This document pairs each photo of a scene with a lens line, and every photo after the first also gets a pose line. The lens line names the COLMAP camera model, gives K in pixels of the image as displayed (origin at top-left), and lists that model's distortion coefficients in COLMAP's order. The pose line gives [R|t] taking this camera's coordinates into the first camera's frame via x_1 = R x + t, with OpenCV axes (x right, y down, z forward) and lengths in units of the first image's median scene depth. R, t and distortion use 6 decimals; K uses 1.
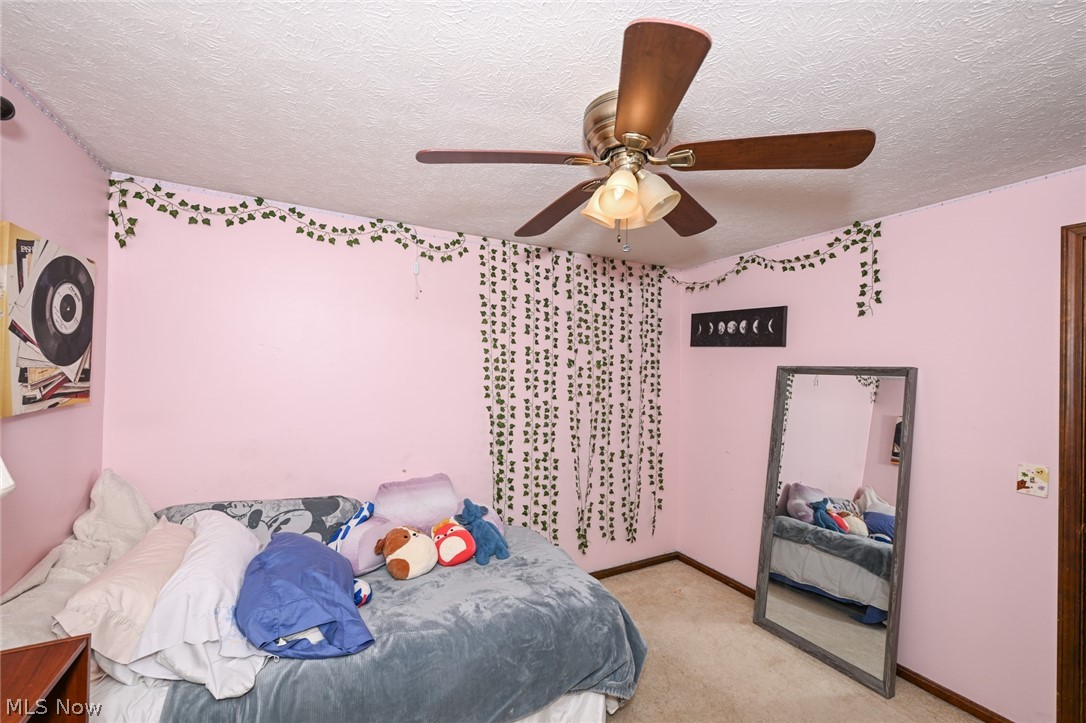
lens RADIAL K [[429.9, 0, 542.0], [0, 429.9, 362.8], [0, 0, 1]] dist [-0.001229, -0.000095]
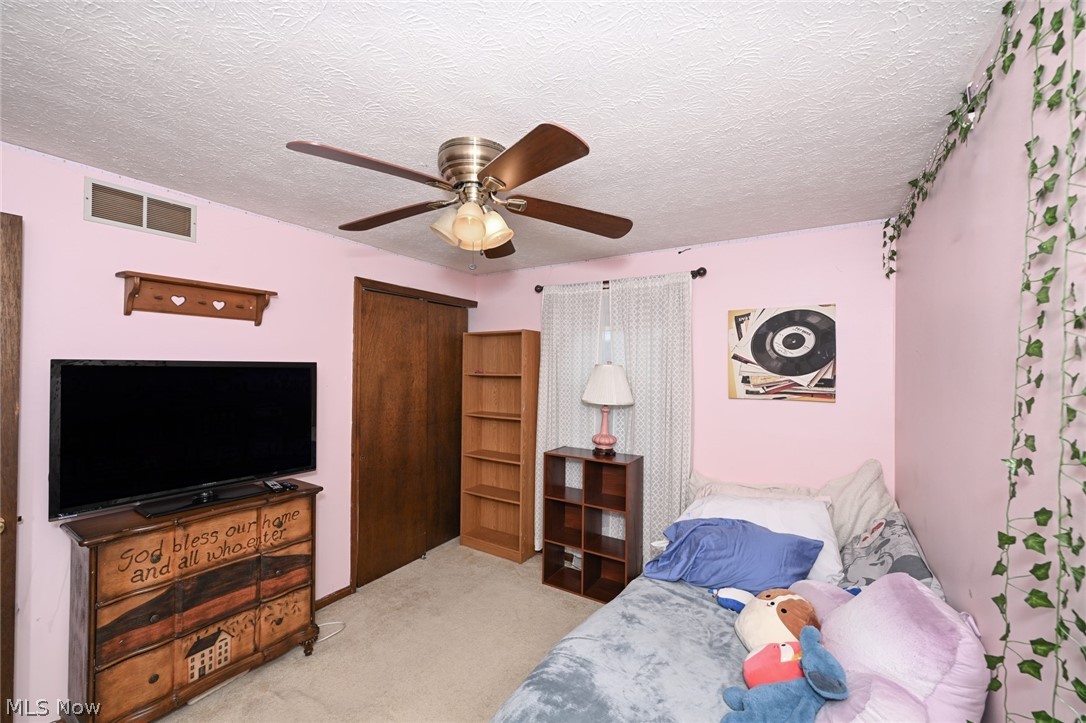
lens RADIAL K [[429.9, 0, 542.0], [0, 429.9, 362.8], [0, 0, 1]] dist [-0.001229, -0.000095]
pose [[-0.868523, -0.042342, -0.493837, 0.304011], [-0.025091, 0.998823, -0.041512, 0.026609], [0.495013, -0.023663, -0.868563, 1.059045]]
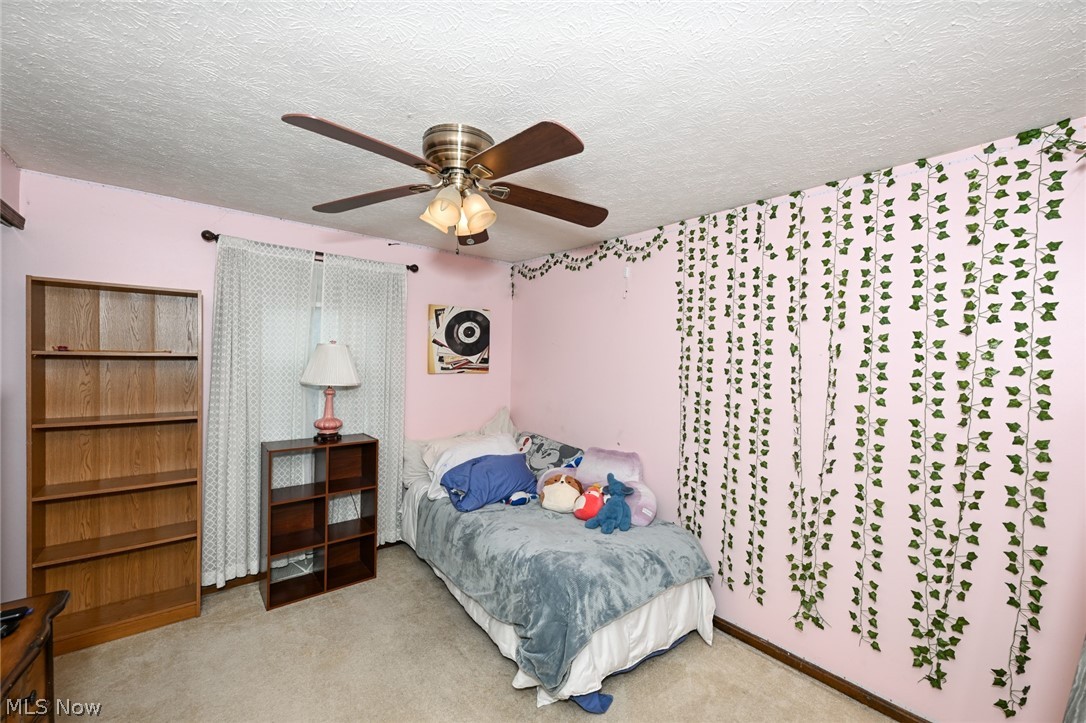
lens RADIAL K [[429.9, 0, 542.0], [0, 429.9, 362.8], [0, 0, 1]] dist [-0.001229, -0.000095]
pose [[0.210383, -0.003392, -0.977613, 0.721987], [-0.003335, 0.999986, -0.004188, 0.028341], [0.977613, 0.004142, 0.210369, 0.481839]]
